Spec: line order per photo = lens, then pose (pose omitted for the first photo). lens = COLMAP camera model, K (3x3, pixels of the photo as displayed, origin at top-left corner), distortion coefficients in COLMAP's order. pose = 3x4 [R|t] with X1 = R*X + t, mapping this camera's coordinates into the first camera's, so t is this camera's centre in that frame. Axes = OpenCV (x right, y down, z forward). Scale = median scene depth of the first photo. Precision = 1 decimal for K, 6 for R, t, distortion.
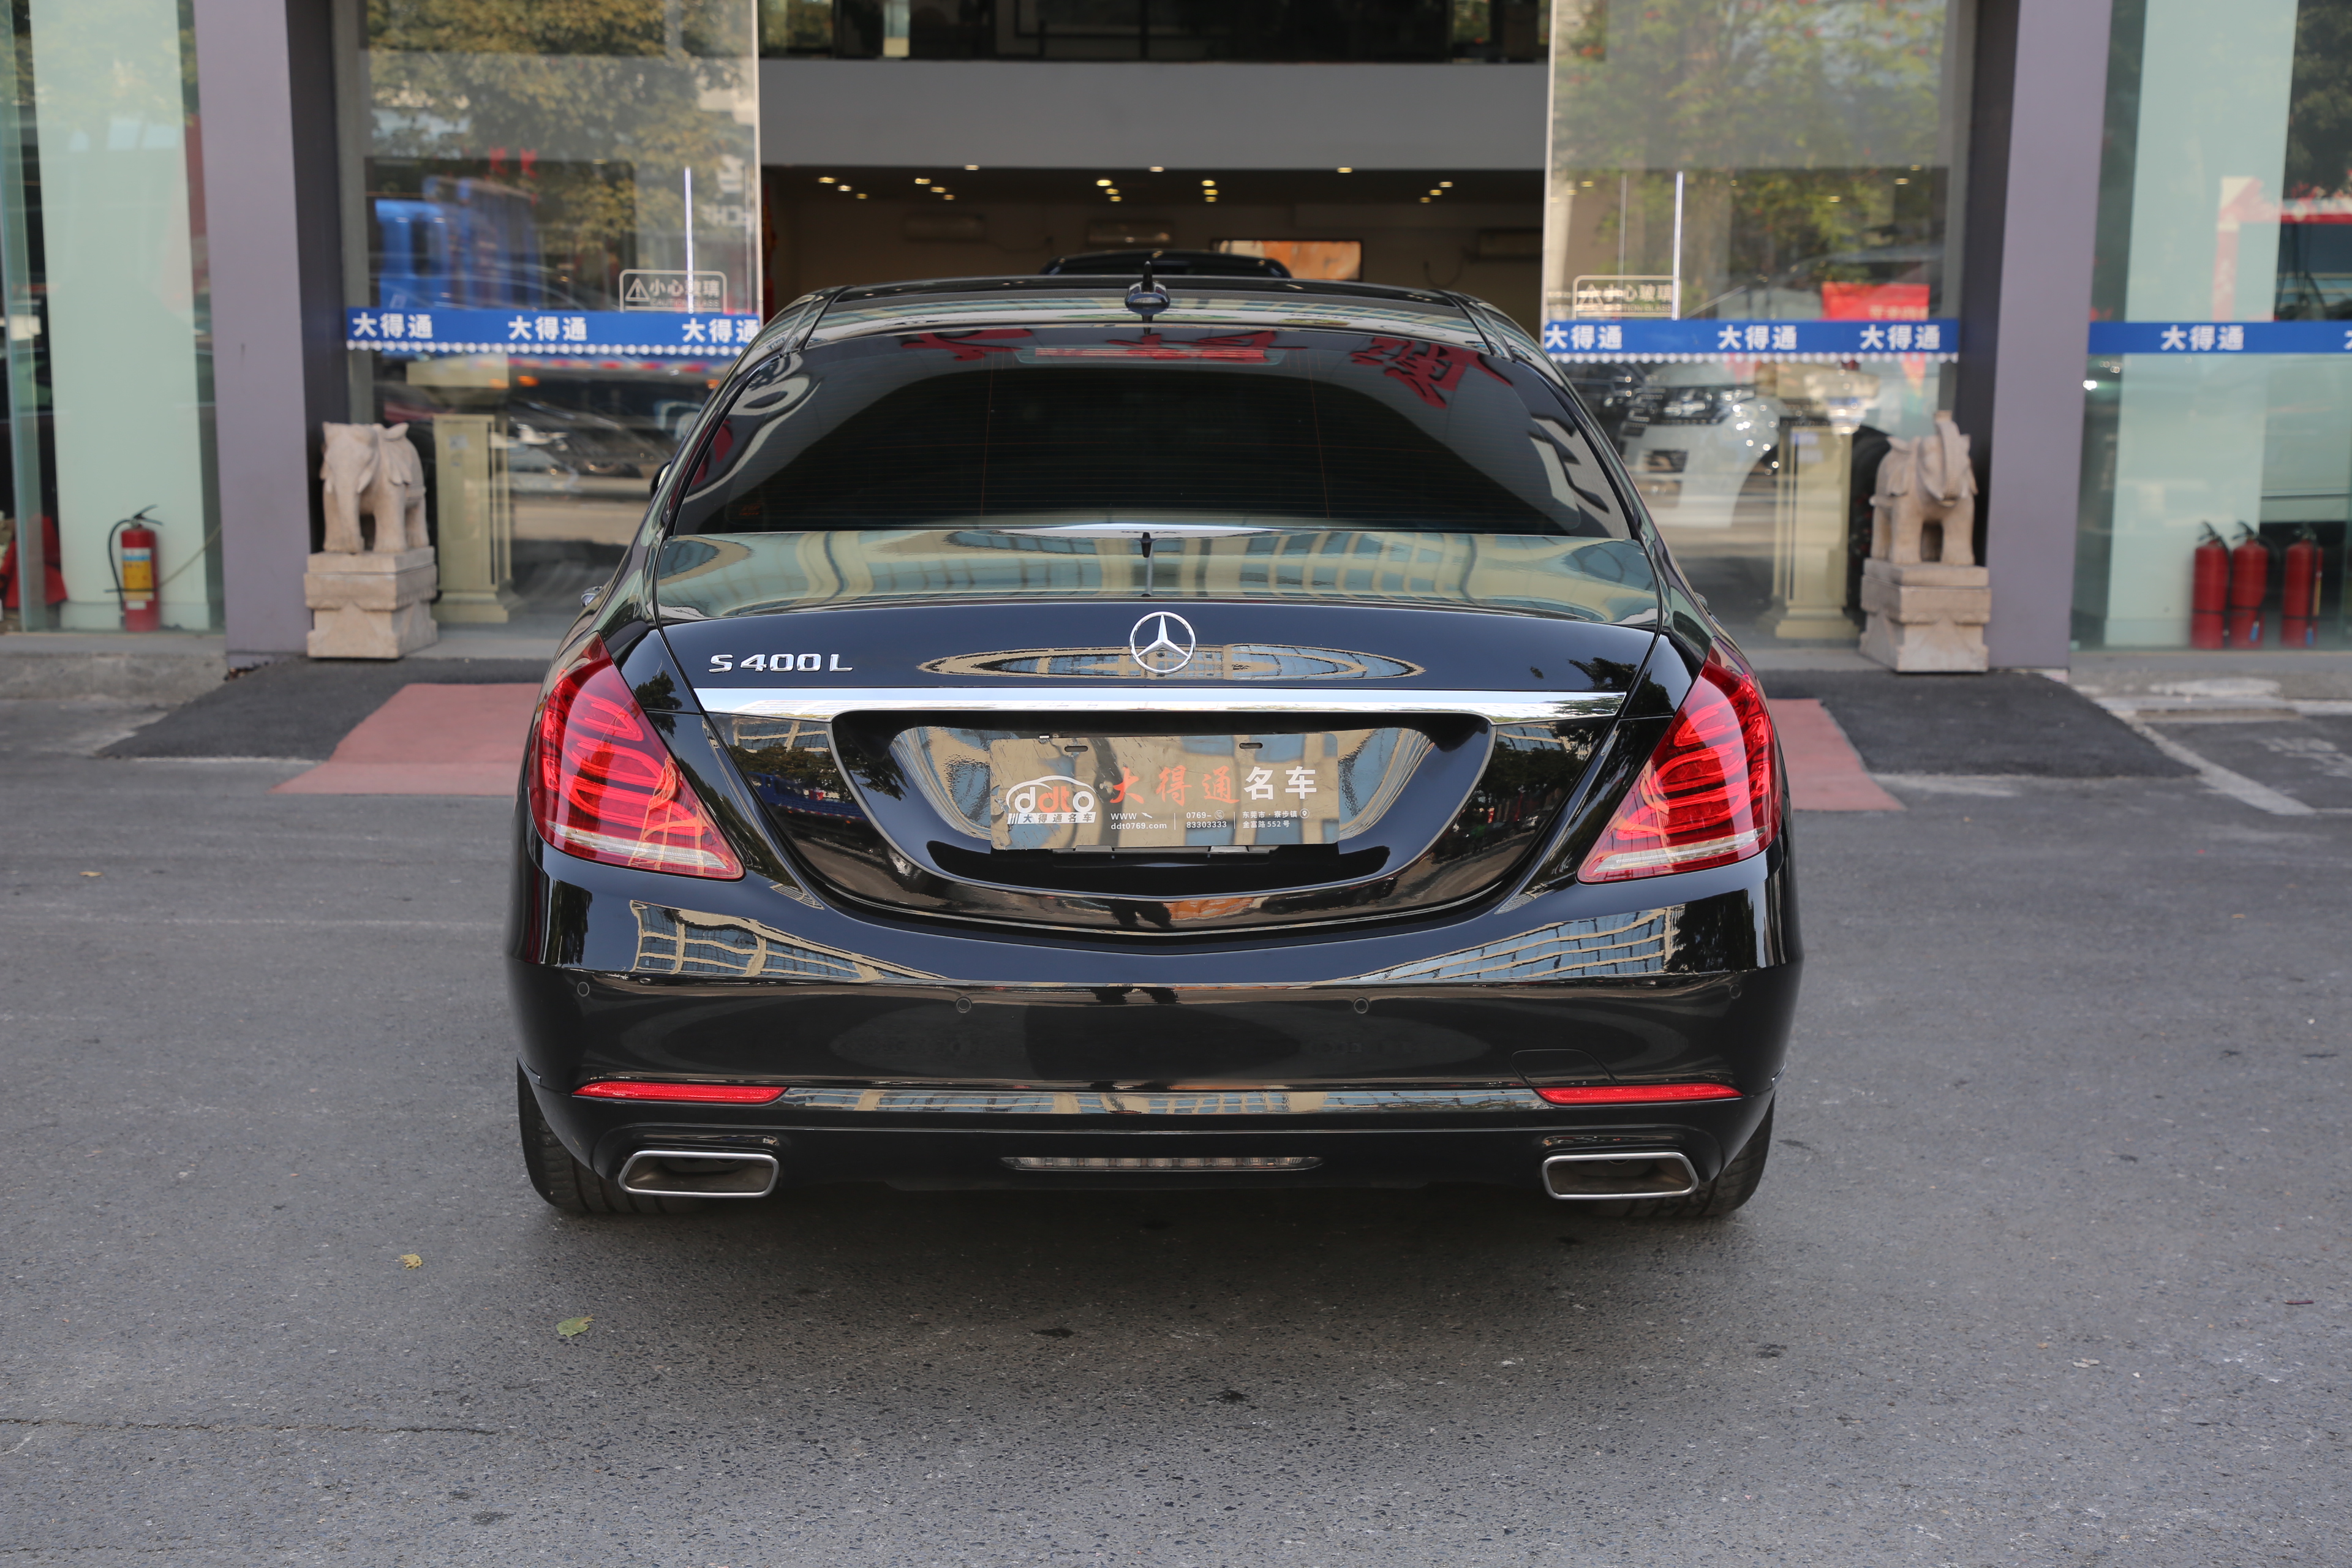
lens RADIAL K [[3105.5, 0, 1173.0], [0, 3105.5, 794.7], [0, 0, 1]] dist [0.092561, 0.000000]
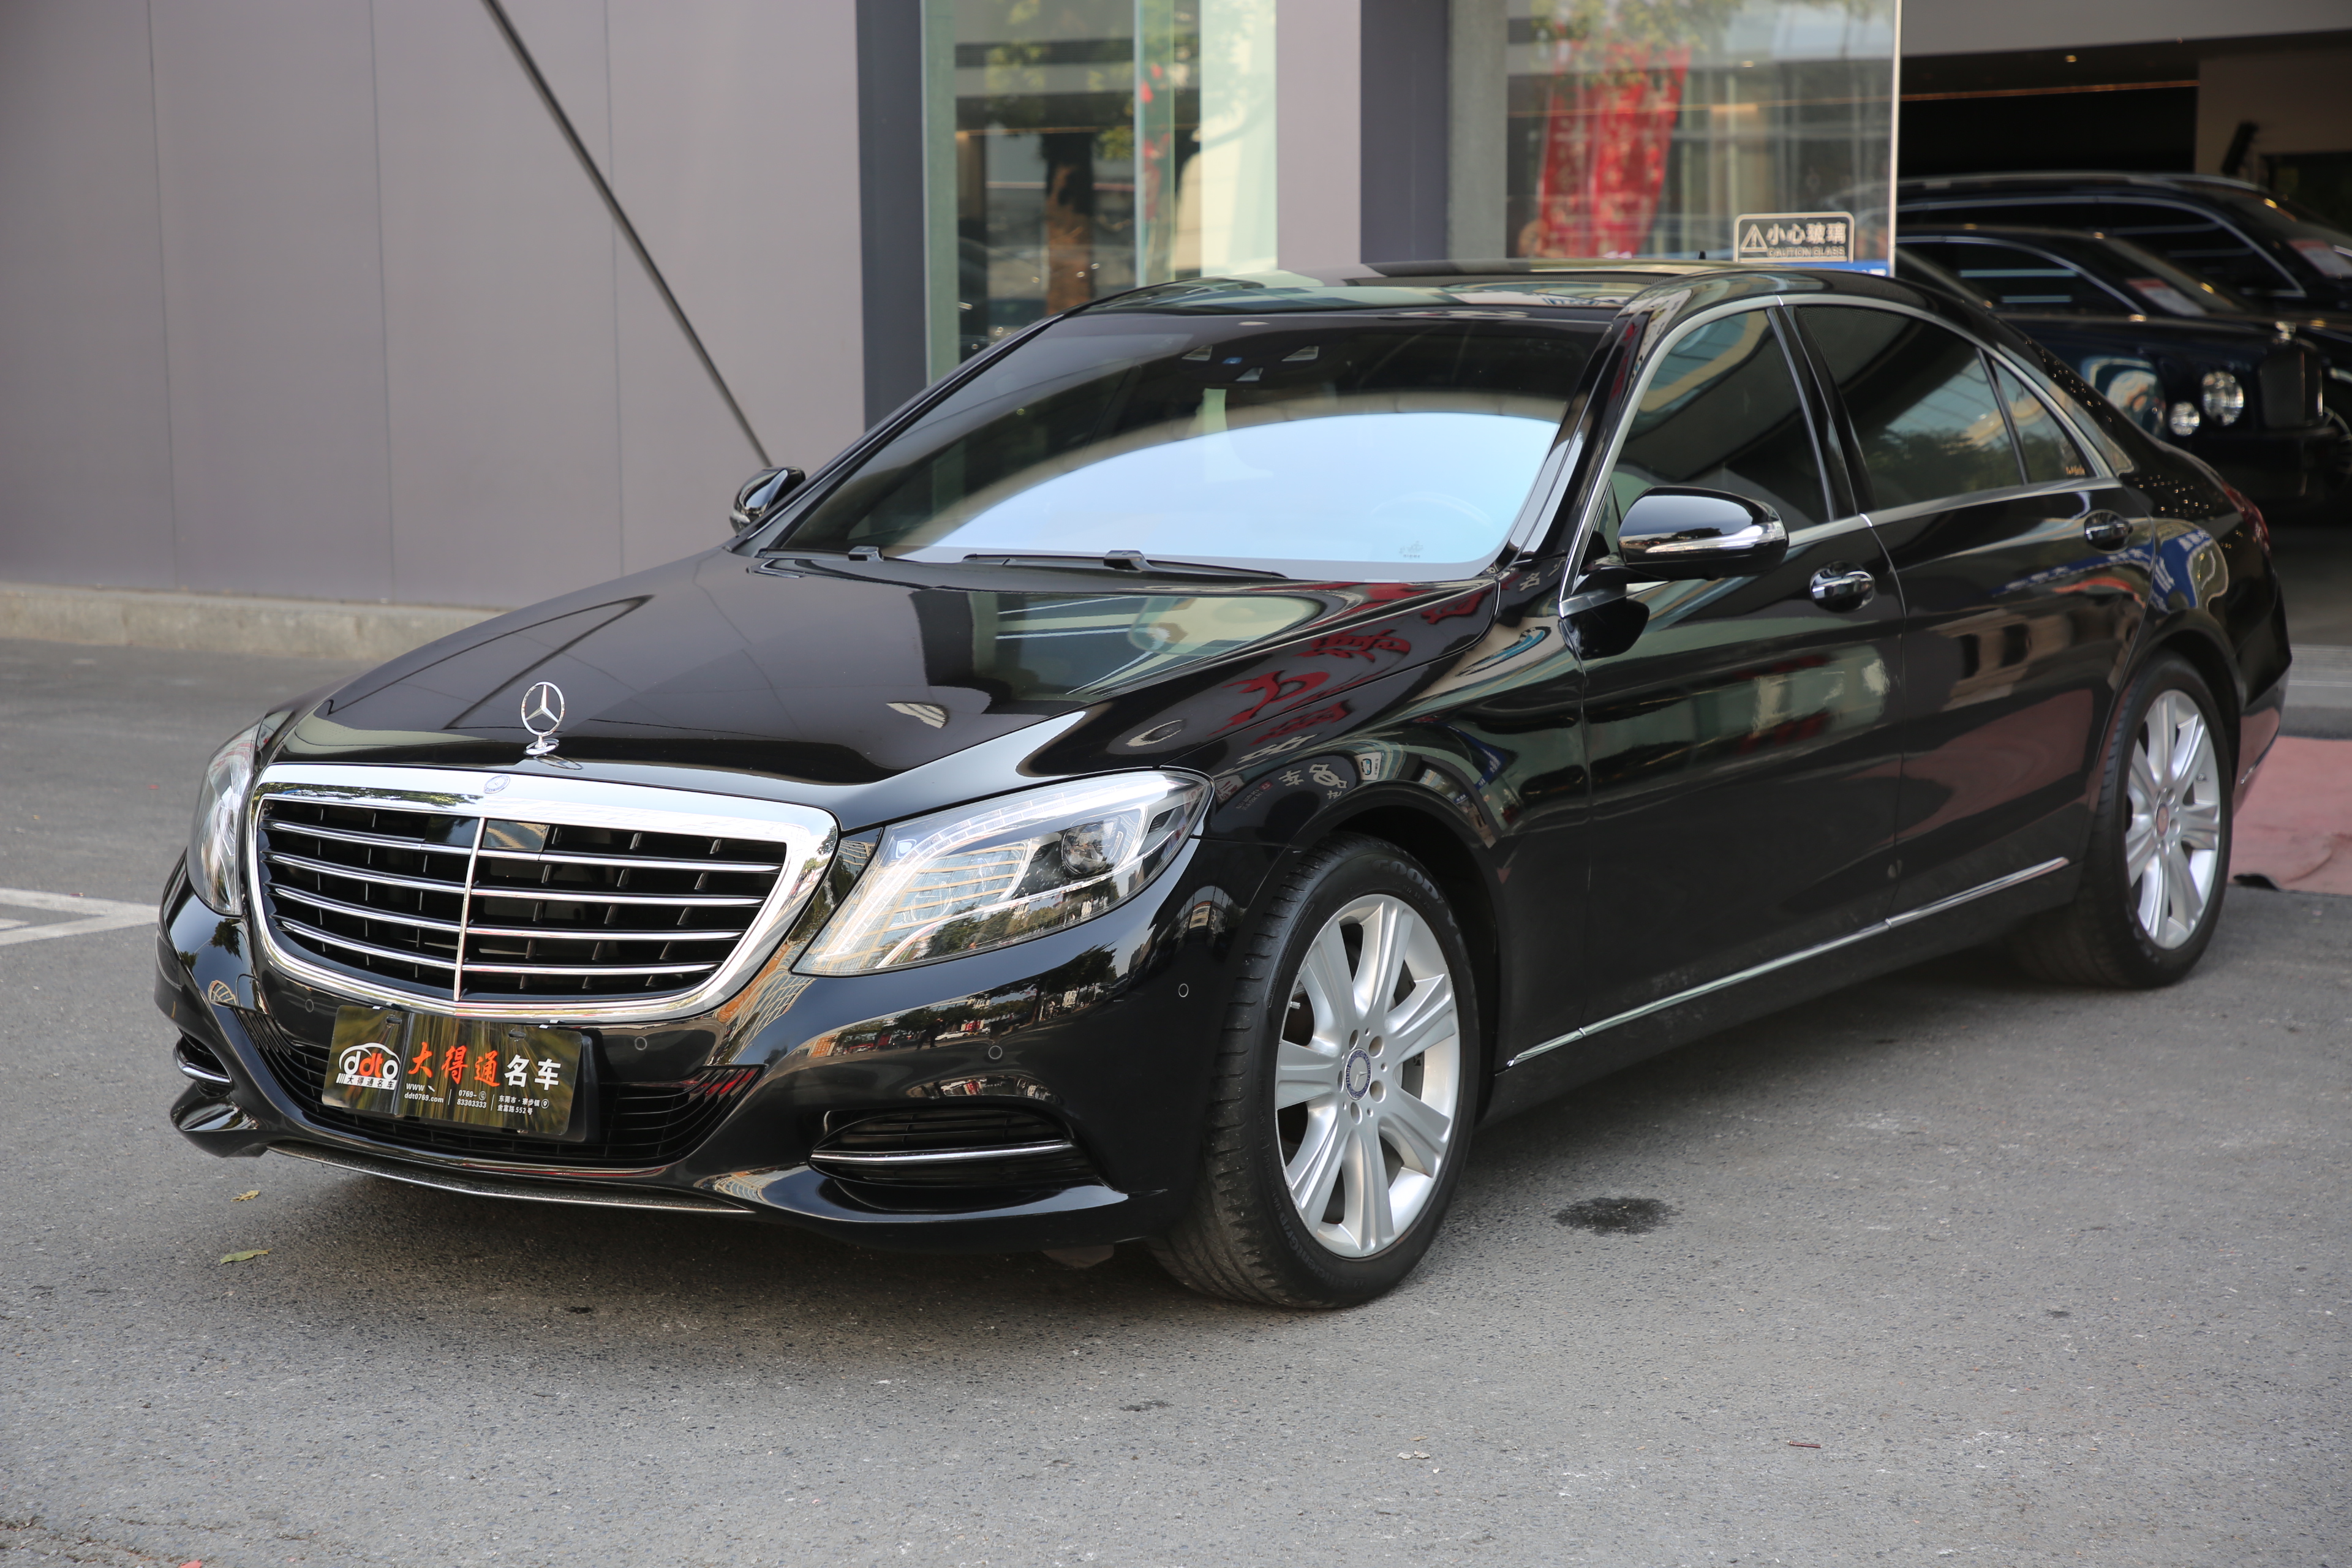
lens RADIAL K [[4080.9, 0, 1178.3], [0, 4080.9, 783.1], [0, 0, 1]] dist [0.299459, 0.000000]
pose [[0.839932, 0.049507, -0.540428, 0.456487], [-0.059532, 0.998226, -0.001080, -0.006268], [0.539416, 0.033080, 0.841389, -0.025880]]
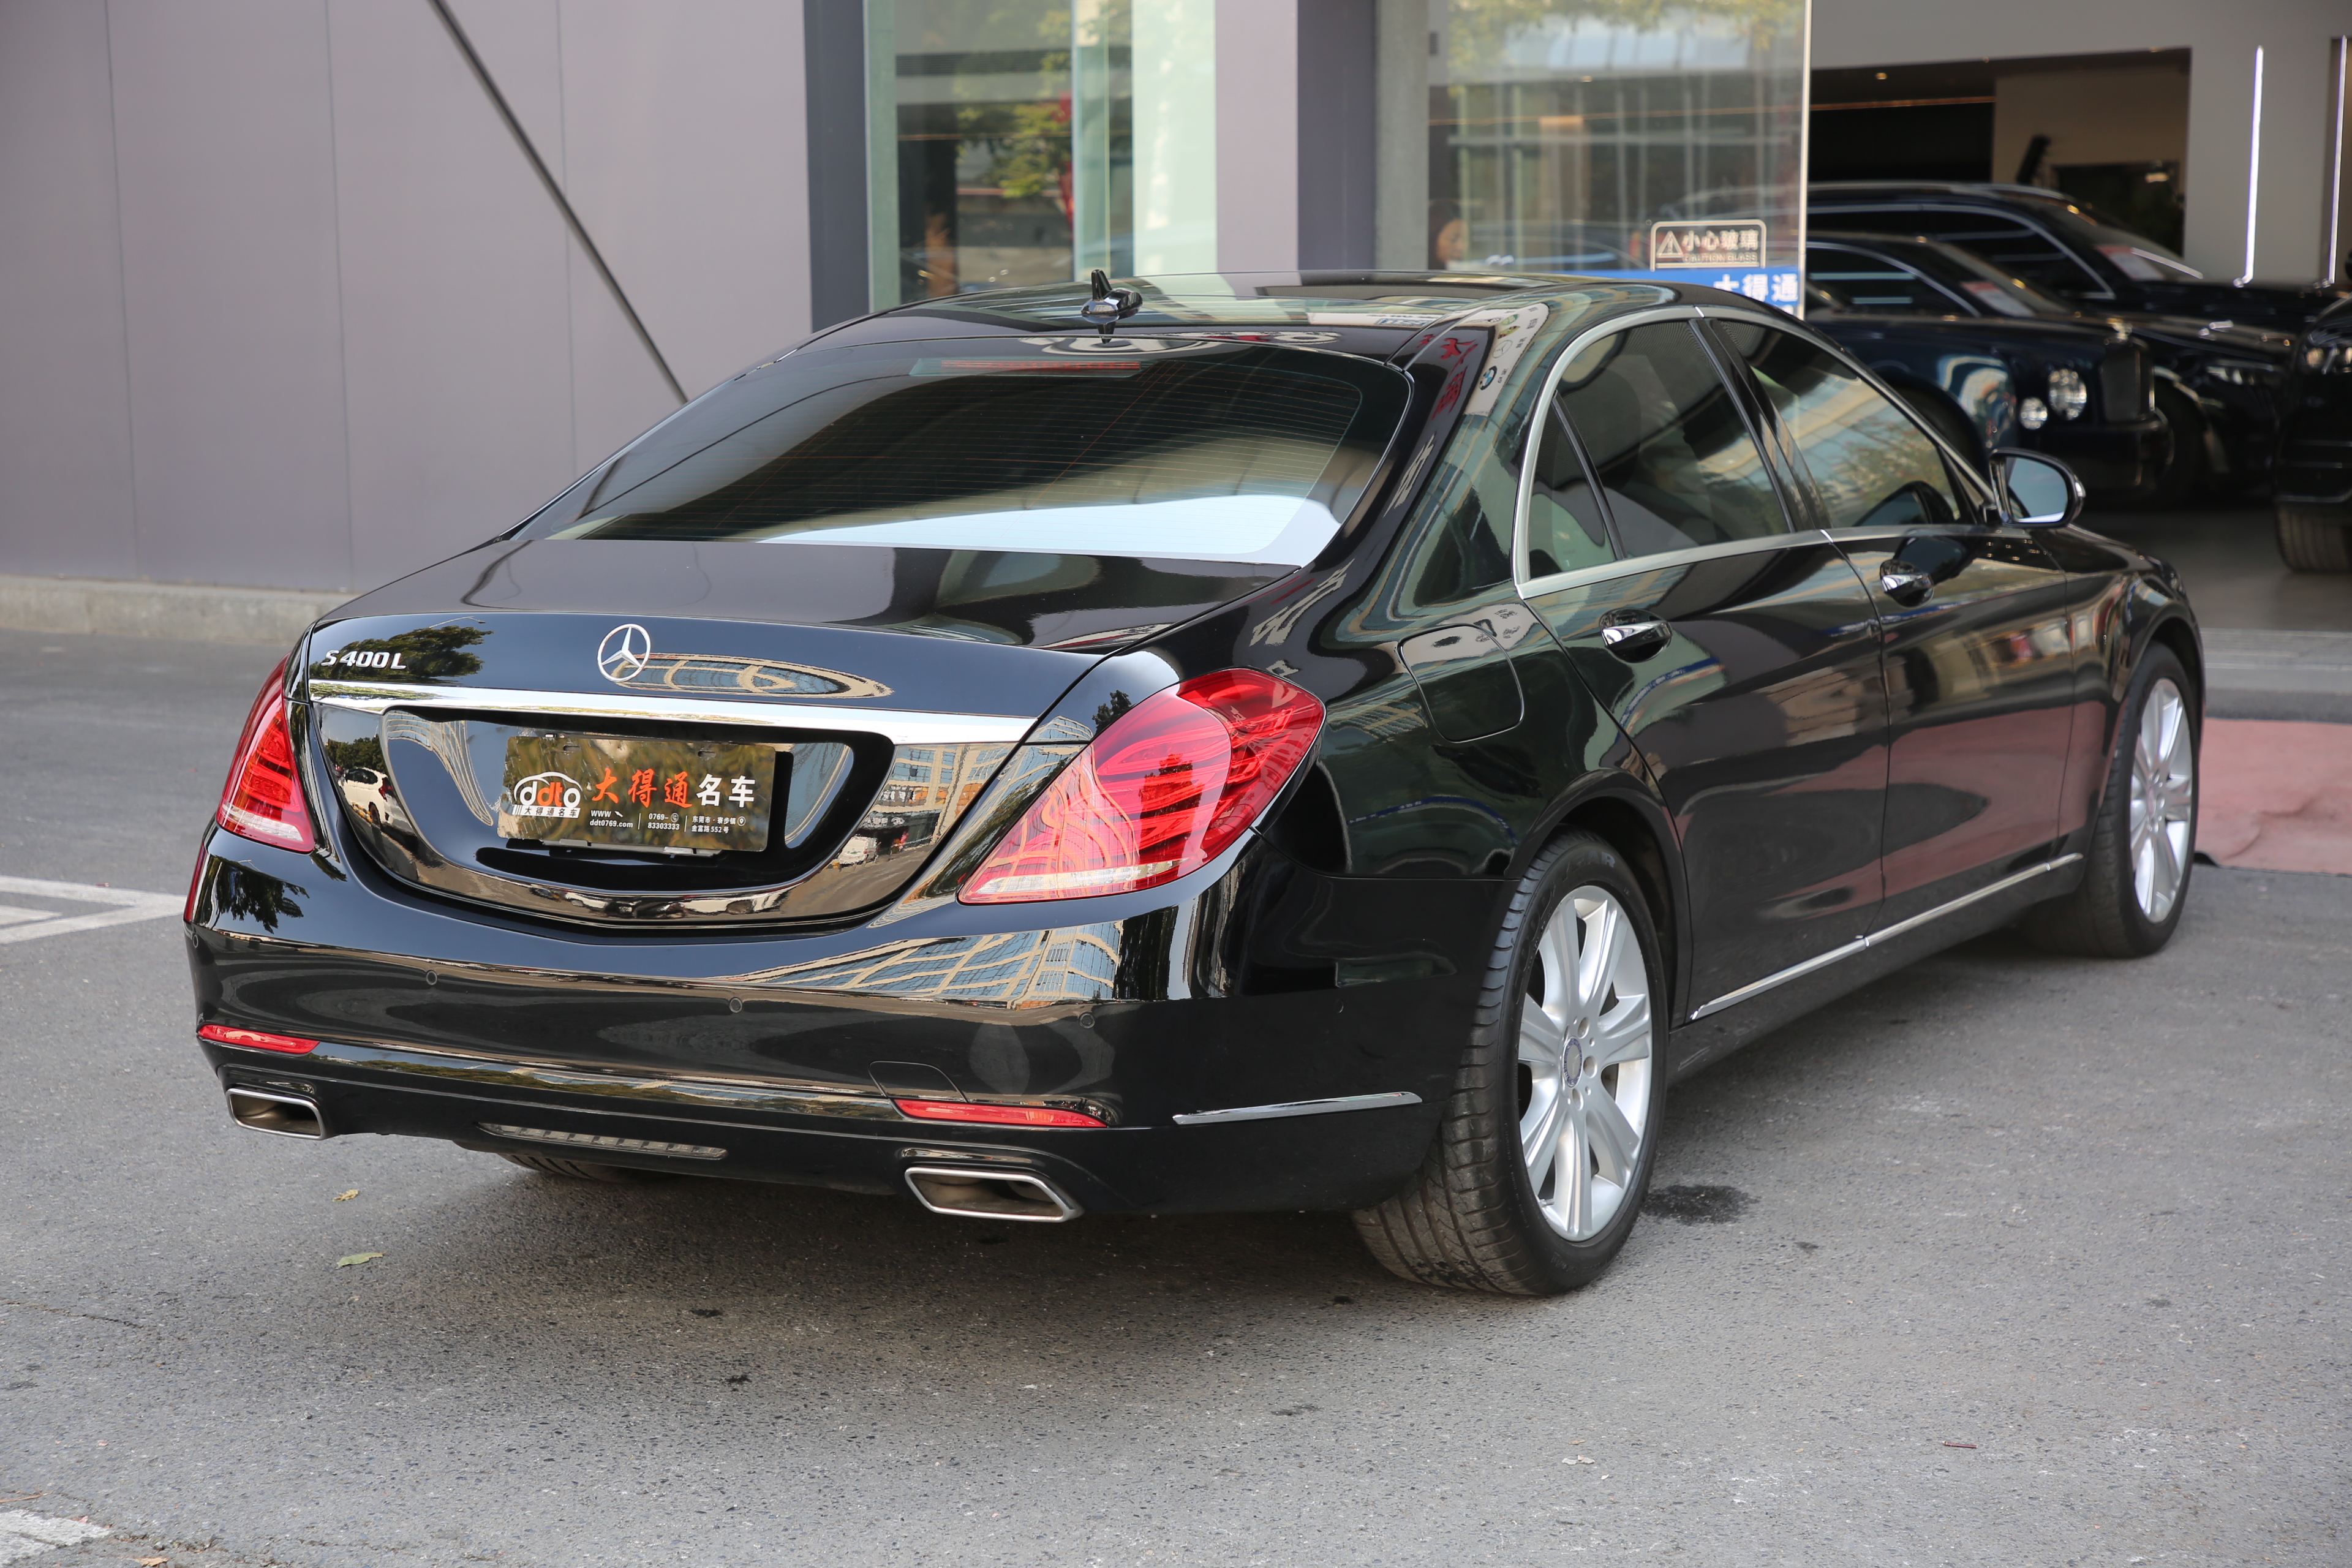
lens RADIAL K [[3803.1, 0, 1174.5], [0, 3803.1, 777.1], [0, 0, 1]] dist [0.262024, 0.000000]
pose [[0.862796, 0.049111, -0.503161, 0.392273], [-0.054275, 0.998516, 0.004393, -0.010697], [0.502630, 0.023519, 0.864182, -0.018909]]
